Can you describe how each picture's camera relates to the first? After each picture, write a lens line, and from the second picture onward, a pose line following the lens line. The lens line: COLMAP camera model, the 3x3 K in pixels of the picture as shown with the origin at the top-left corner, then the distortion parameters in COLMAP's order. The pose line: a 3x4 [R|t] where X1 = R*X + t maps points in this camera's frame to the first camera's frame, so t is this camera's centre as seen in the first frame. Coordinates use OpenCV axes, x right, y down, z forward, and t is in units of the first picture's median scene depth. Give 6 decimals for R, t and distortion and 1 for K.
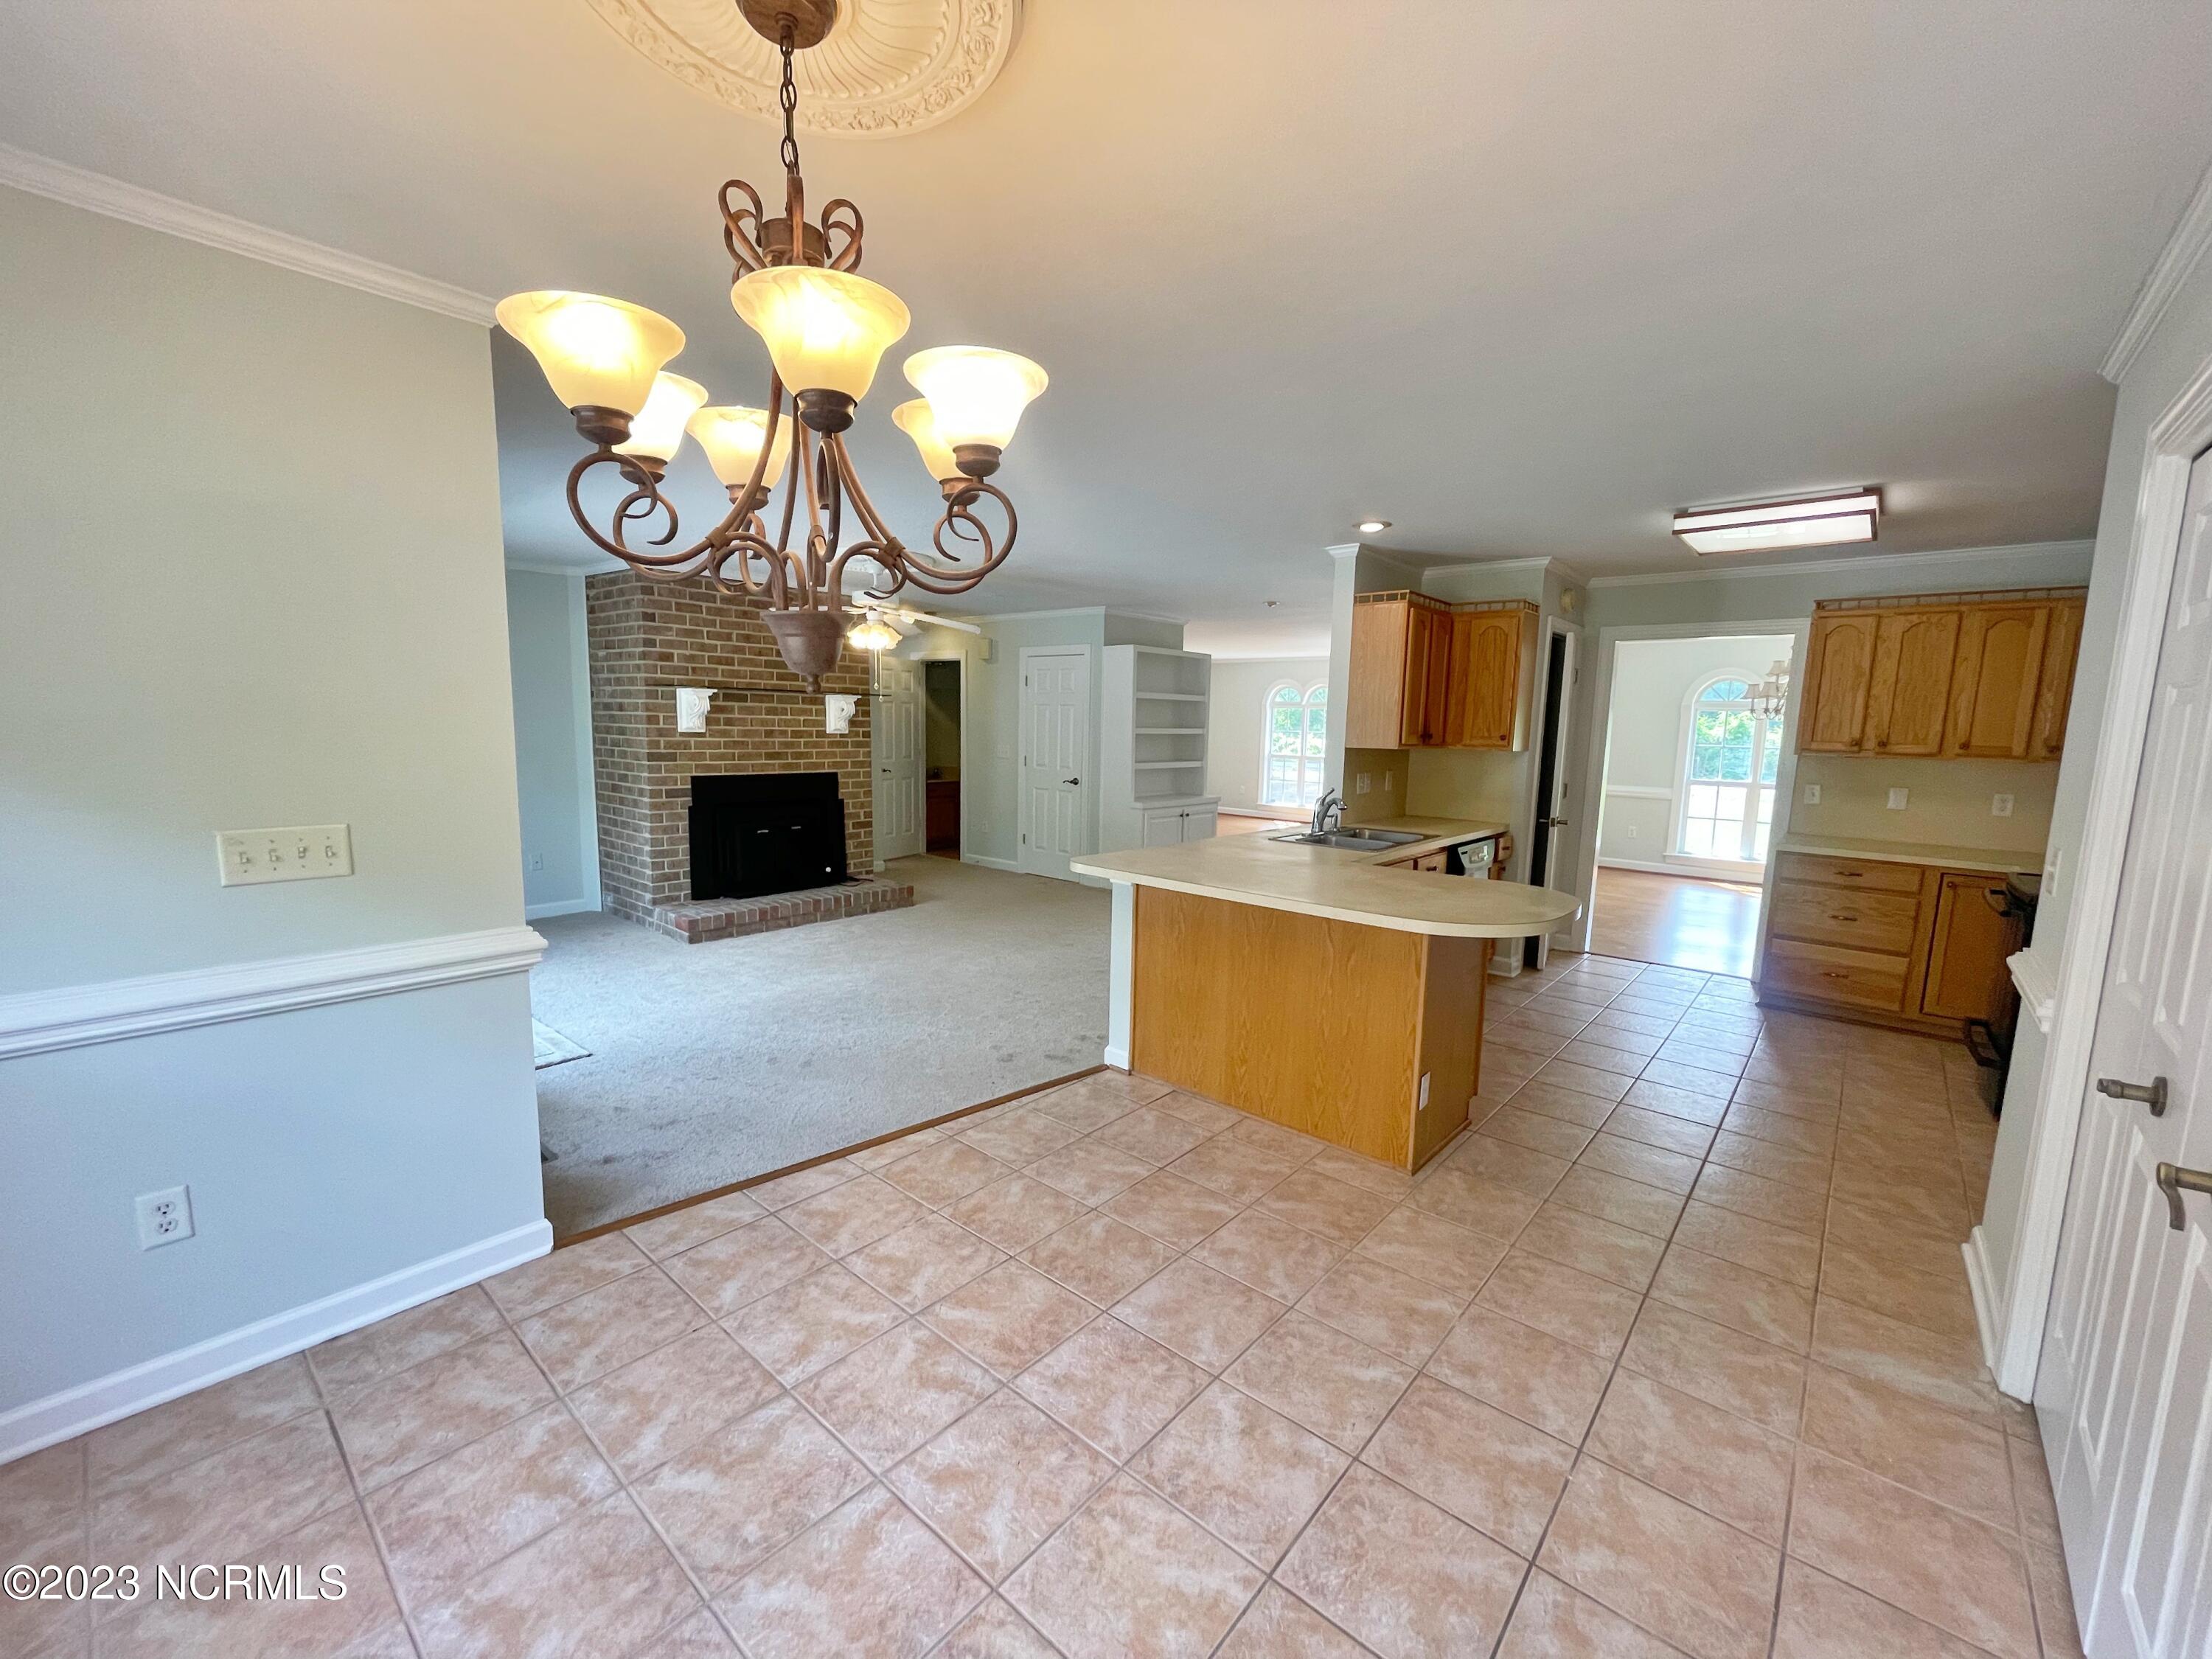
lens RADIAL K [[891.7, 0, 1105.1], [0, 891.7, 835.5], [0, 0, 1]] dist [0.001879, -0.000304]
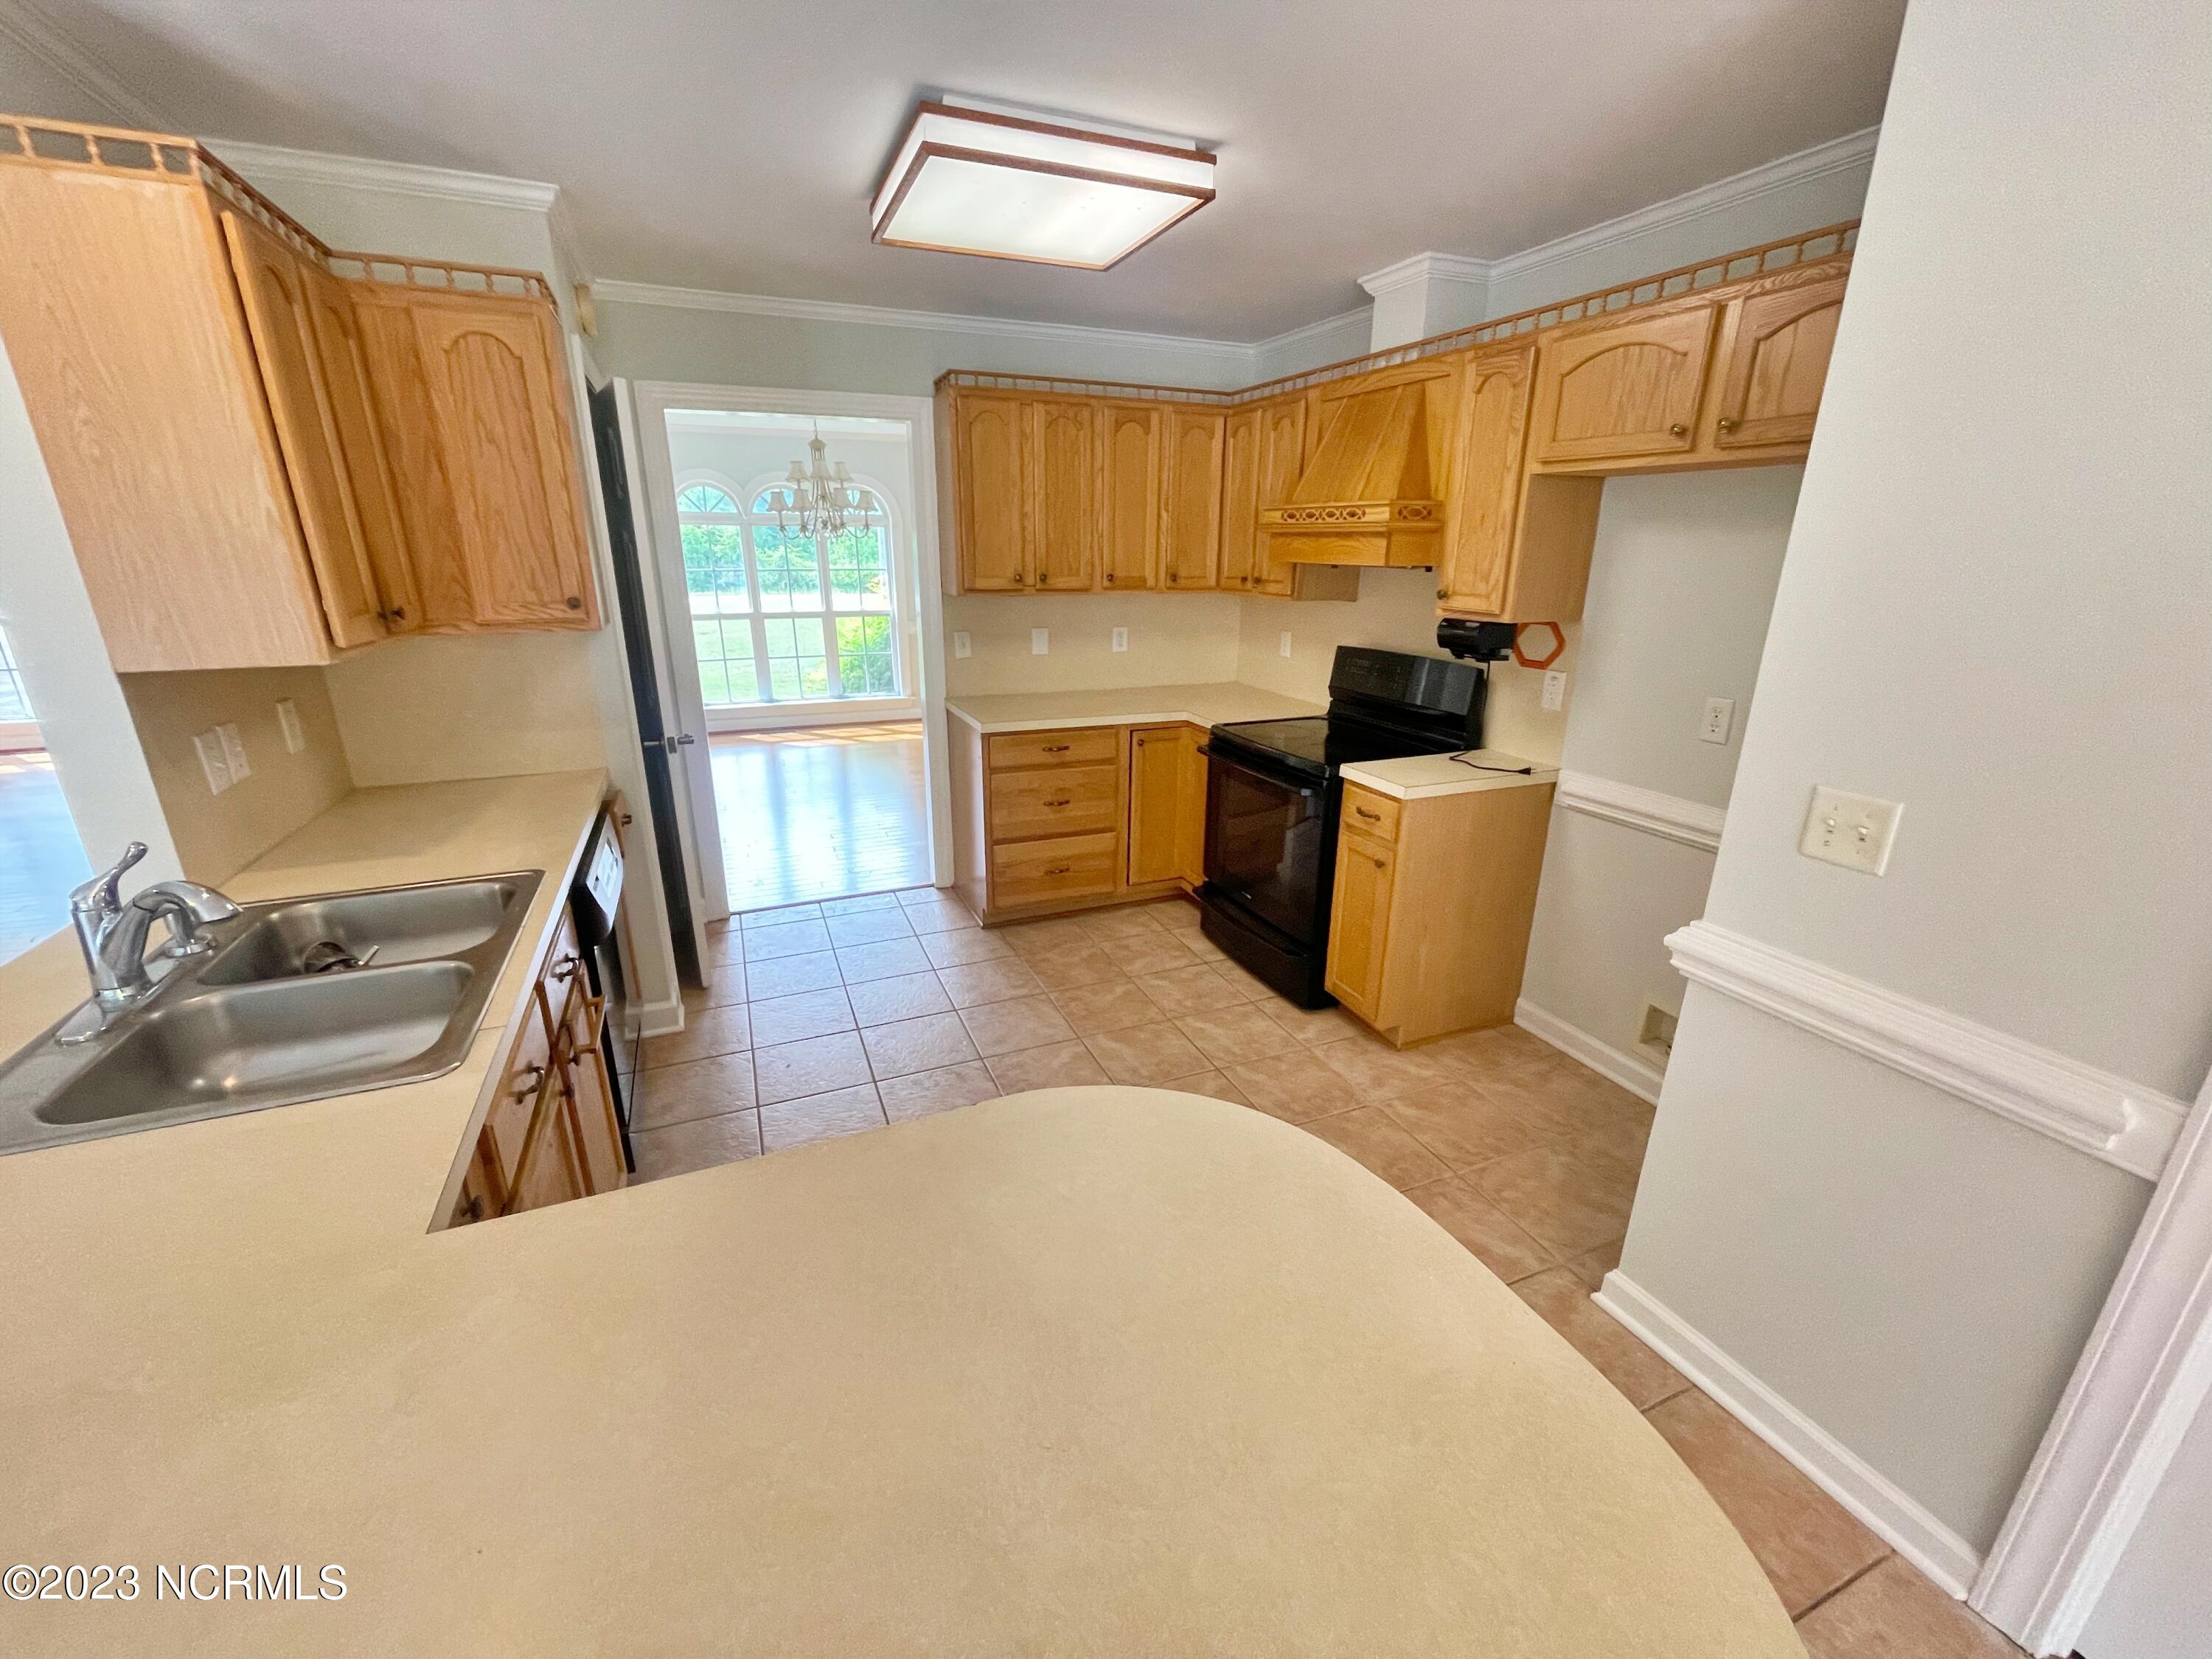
lens RADIAL K [[891.7, 0, 1101.6], [0, 891.7, 844.1], [0, 0, 1]] dist [0.001879, -0.000304]
pose [[0.441378, -0.306595, 0.843318, 0.144886], [0.124894, 0.951660, 0.280616, -0.091960], [-0.888587, -0.018532, 0.458333, 0.573678]]
